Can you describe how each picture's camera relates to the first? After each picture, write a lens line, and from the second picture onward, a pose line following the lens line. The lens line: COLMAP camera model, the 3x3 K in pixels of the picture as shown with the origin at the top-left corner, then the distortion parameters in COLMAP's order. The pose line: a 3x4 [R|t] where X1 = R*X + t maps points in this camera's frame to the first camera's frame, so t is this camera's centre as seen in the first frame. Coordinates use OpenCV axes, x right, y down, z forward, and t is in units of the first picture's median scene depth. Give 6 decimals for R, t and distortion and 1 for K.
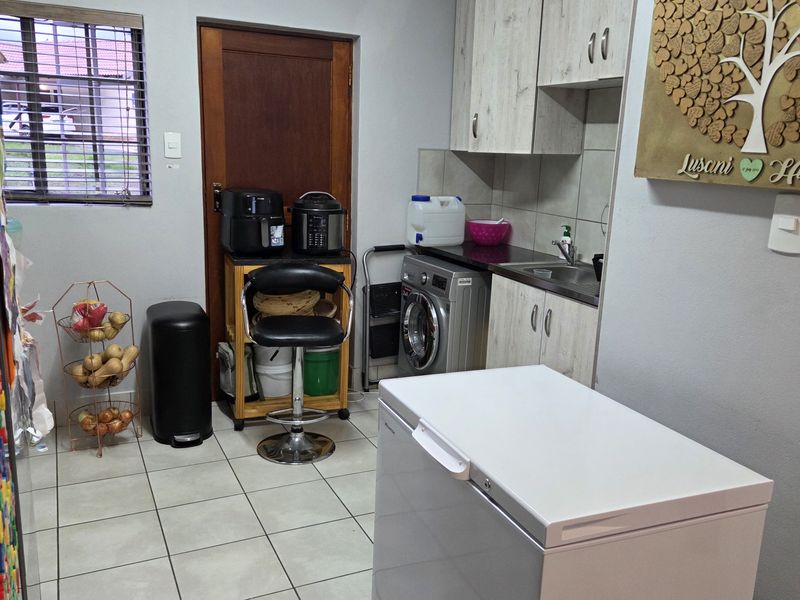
lens RADIAL K [[685.3, 0, 400.7], [0, 685.3, 292.7], [0, 0, 1]] dist [0.055034, -0.007032]
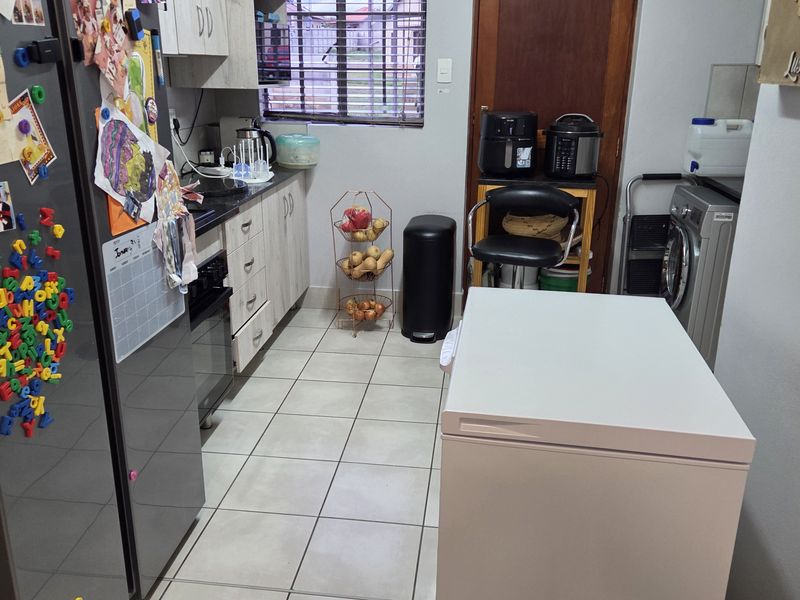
lens RADIAL K [[684.9, 0, 400.4], [0, 684.9, 276.5], [0, 0, 1]] dist [0.083531, -0.069196]
pose [[0.856059, 0.122089, -0.502253, 0.199552], [-0.084804, 0.991711, 0.096525, 0.009529], [0.509875, -0.040038, 0.859317, 0.018881]]
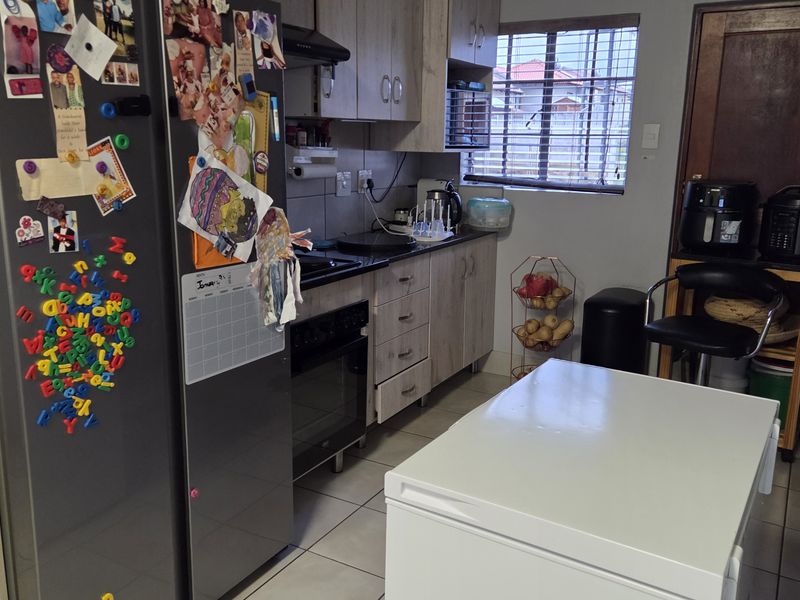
lens RADIAL K [[697.0, 0, 414.1], [0, 697.0, 277.9], [0, 0, 1]] dist [0.059554, -0.005033]
pose [[0.605472, 0.132047, -0.784836, 0.301433], [-0.158875, 0.986345, 0.043384, 0.002075], [0.779848, 0.098423, 0.618183, 0.116700]]
